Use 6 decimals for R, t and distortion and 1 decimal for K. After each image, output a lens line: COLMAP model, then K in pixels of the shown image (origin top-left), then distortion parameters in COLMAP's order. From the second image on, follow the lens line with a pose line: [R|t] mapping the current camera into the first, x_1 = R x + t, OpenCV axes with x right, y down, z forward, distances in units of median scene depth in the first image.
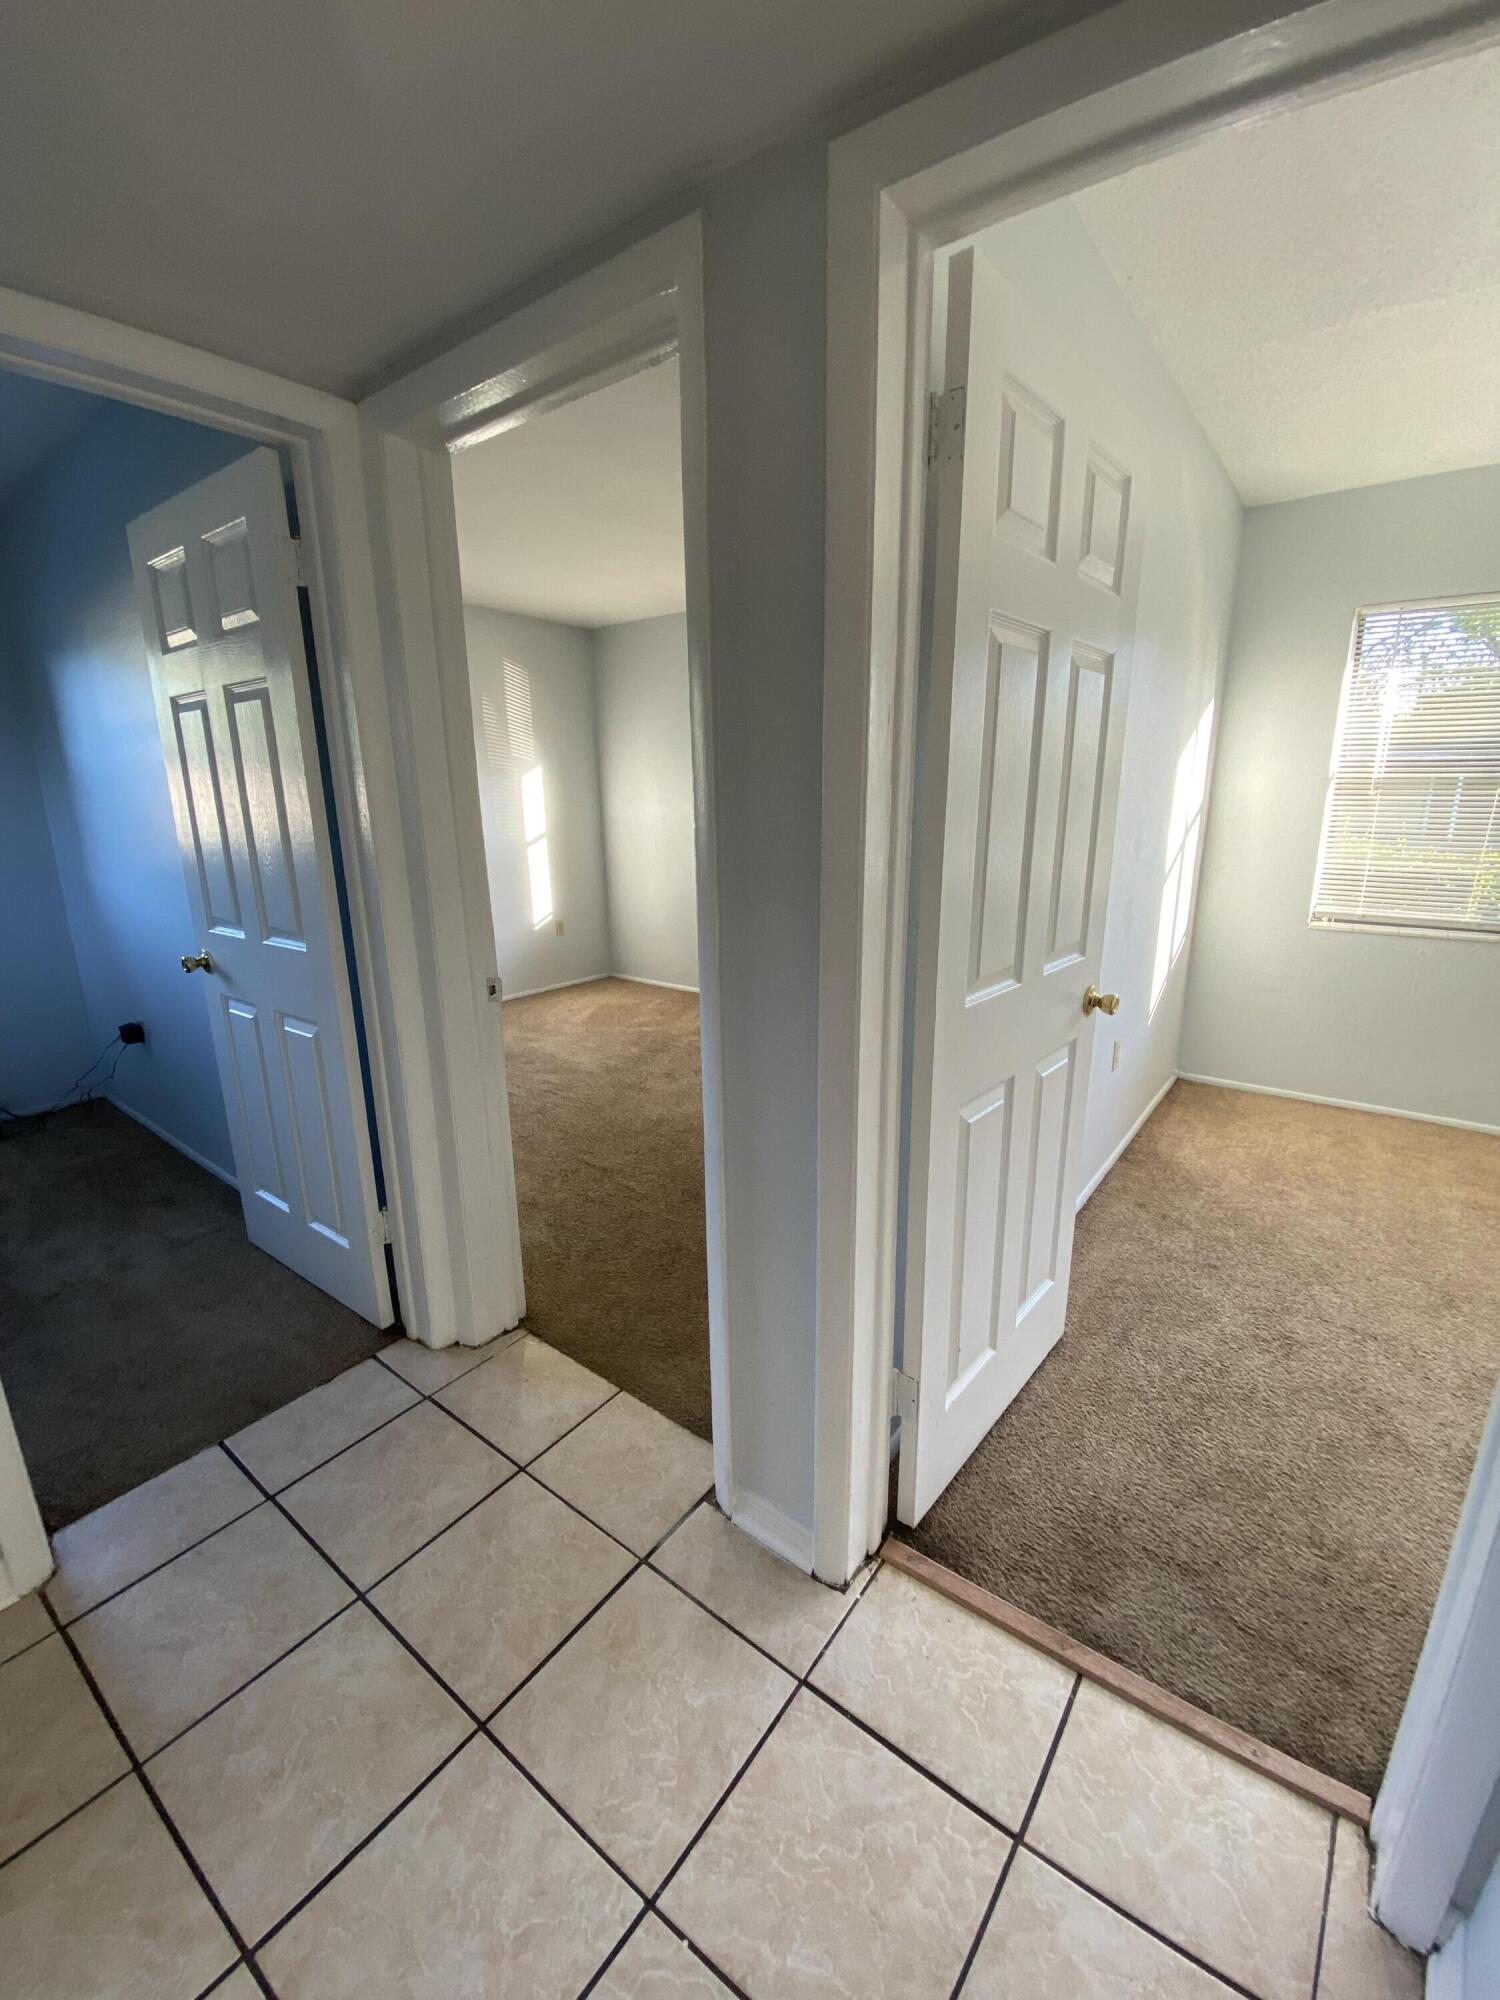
lens RADIAL K [[837.6, 0, 758.7], [0, 837.6, 995.3], [0, 0, 1]] dist [-0.008100, -0.000215]
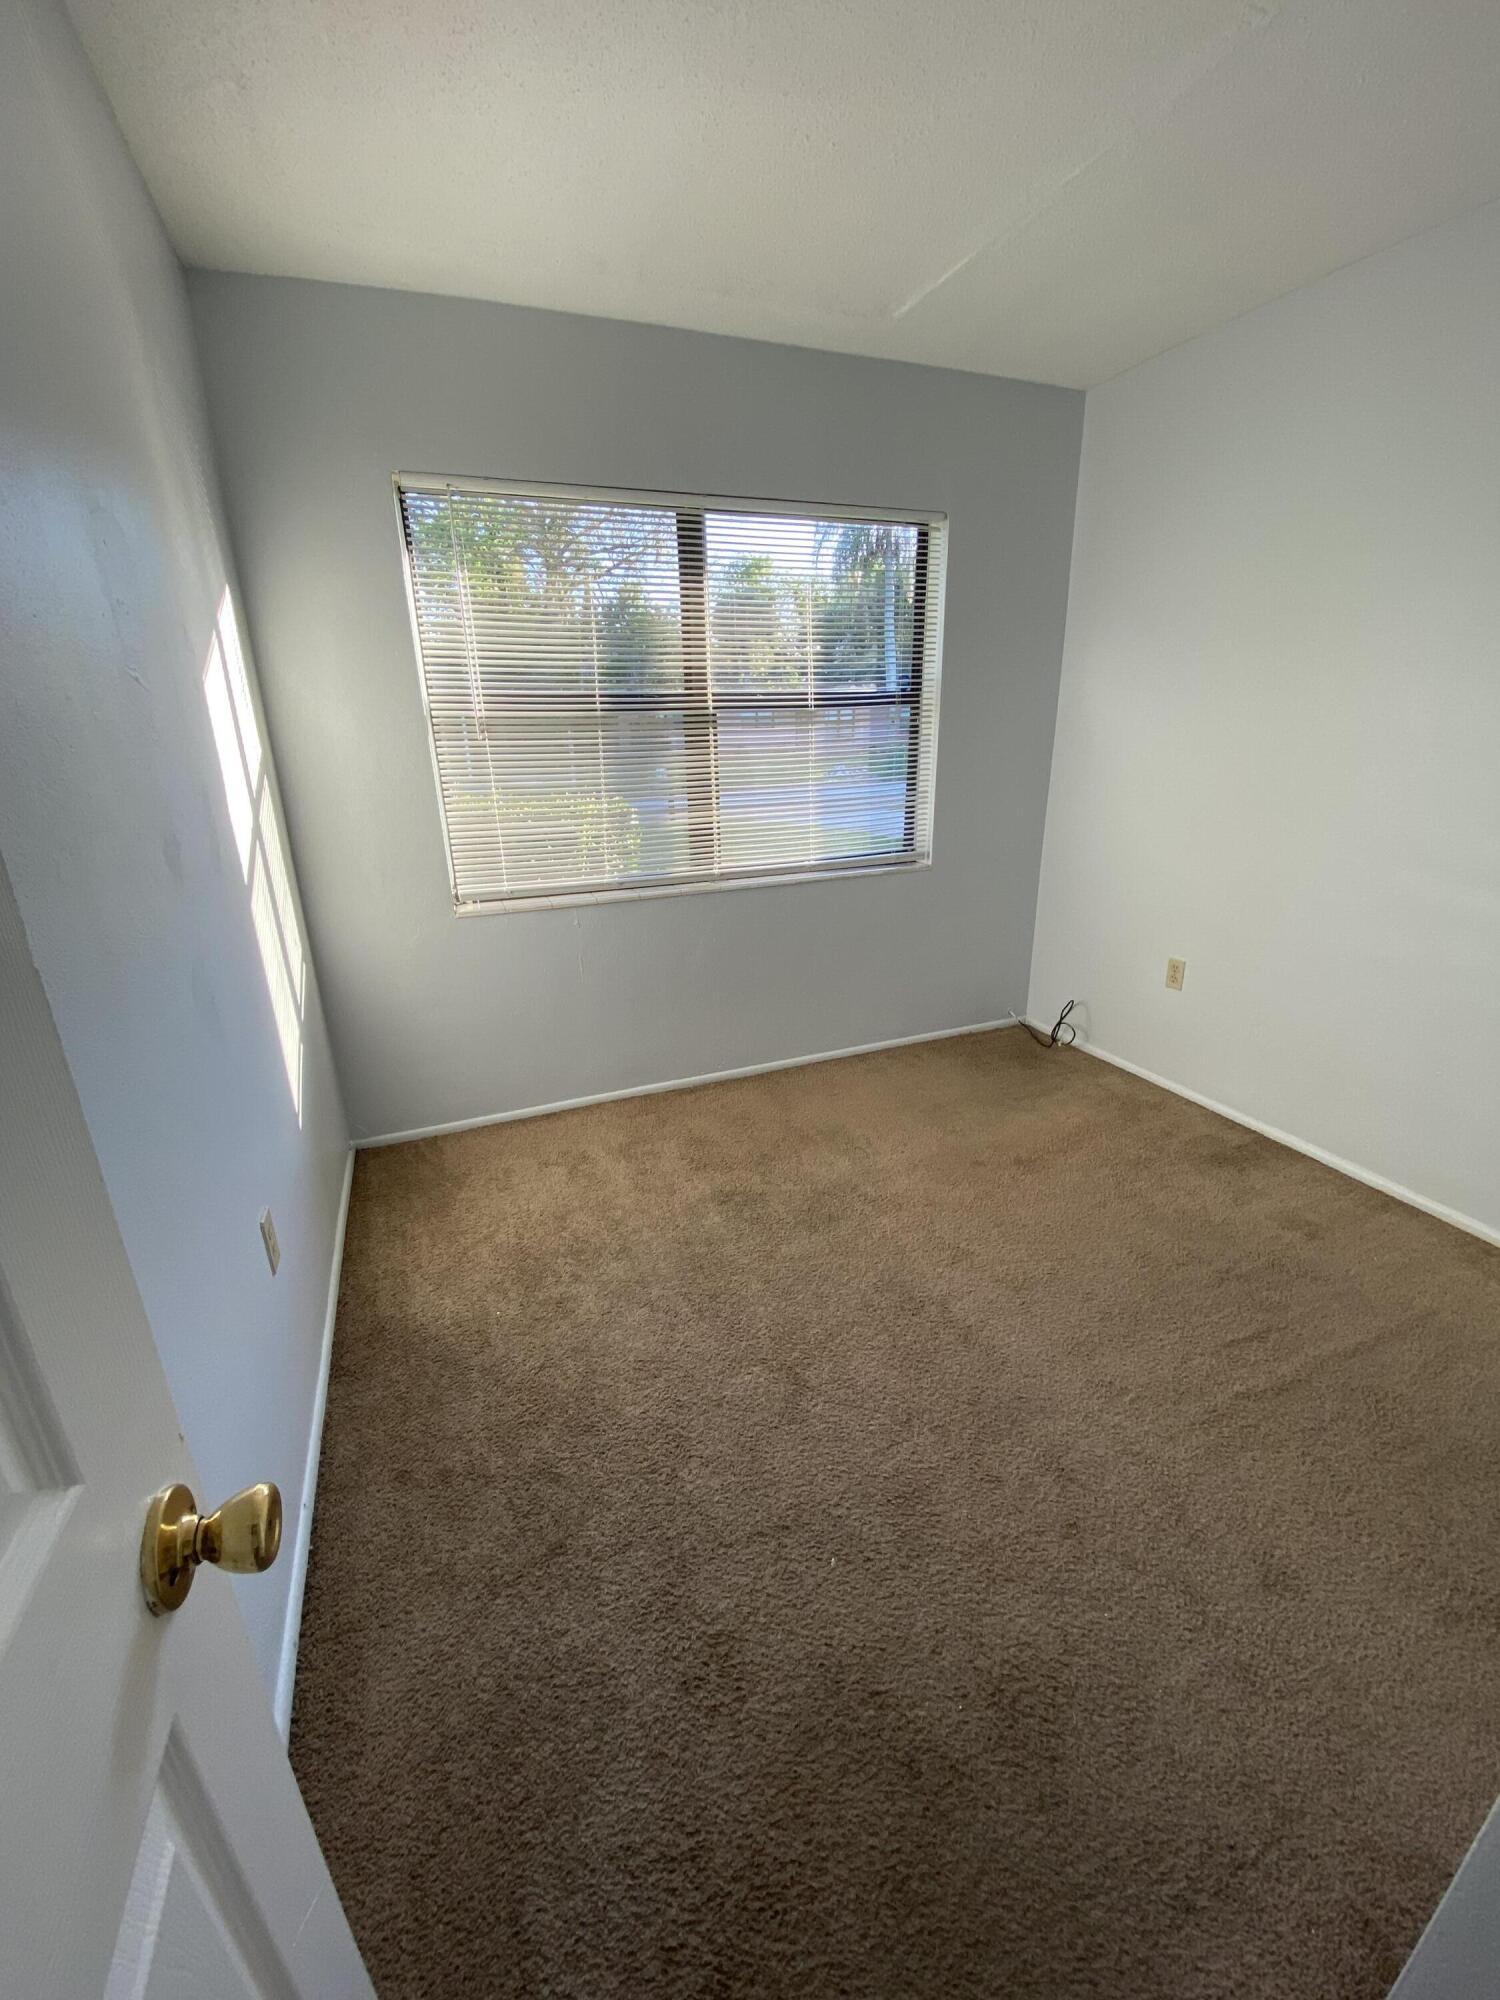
lens RADIAL K [[837.6, 0, 758.7], [0, 837.6, 995.3], [0, 0, 1]] dist [-0.008100, -0.000215]
pose [[0.531086, -0.276230, 0.801027, 0.186243], [0.222788, 0.957628, 0.182523, -0.100328], [-0.817504, 0.081524, 0.570123, 0.377380]]
